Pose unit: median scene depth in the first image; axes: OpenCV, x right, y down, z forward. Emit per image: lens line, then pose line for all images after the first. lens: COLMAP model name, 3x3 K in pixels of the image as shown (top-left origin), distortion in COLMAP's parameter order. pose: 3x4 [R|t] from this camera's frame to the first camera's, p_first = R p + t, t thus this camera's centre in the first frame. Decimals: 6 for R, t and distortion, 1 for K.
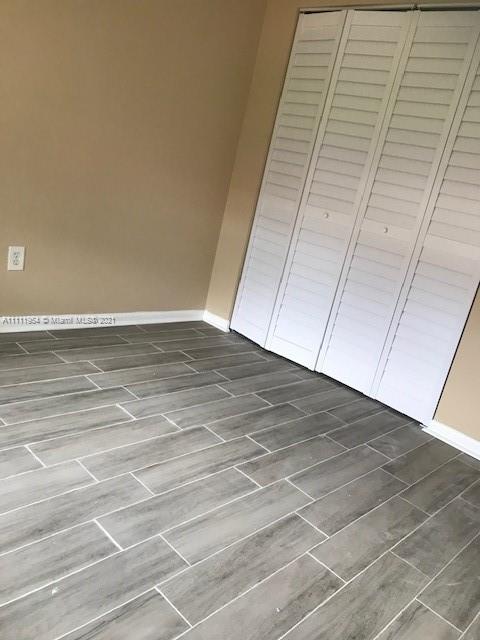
lens RADIAL K [[522.8, 0, 244.0], [0, 522.8, 320.1], [0, 0, 1]] dist [-0.001604, -0.005309]
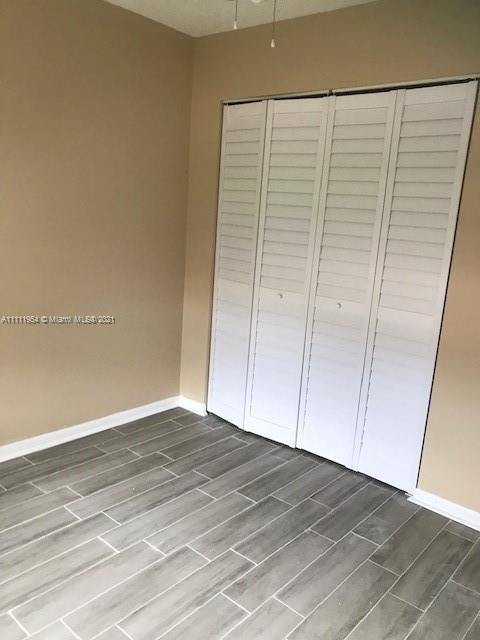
lens RADIAL K [[522.8, 0, 236.2], [0, 522.8, 320.7], [0, 0, 1]] dist [-0.001604, -0.005309]
pose [[0.987297, -0.158704, 0.007531, 0.063735], [0.158881, 0.986357, -0.043089, -0.137078], [-0.000589, 0.043738, 0.999043, -0.012248]]
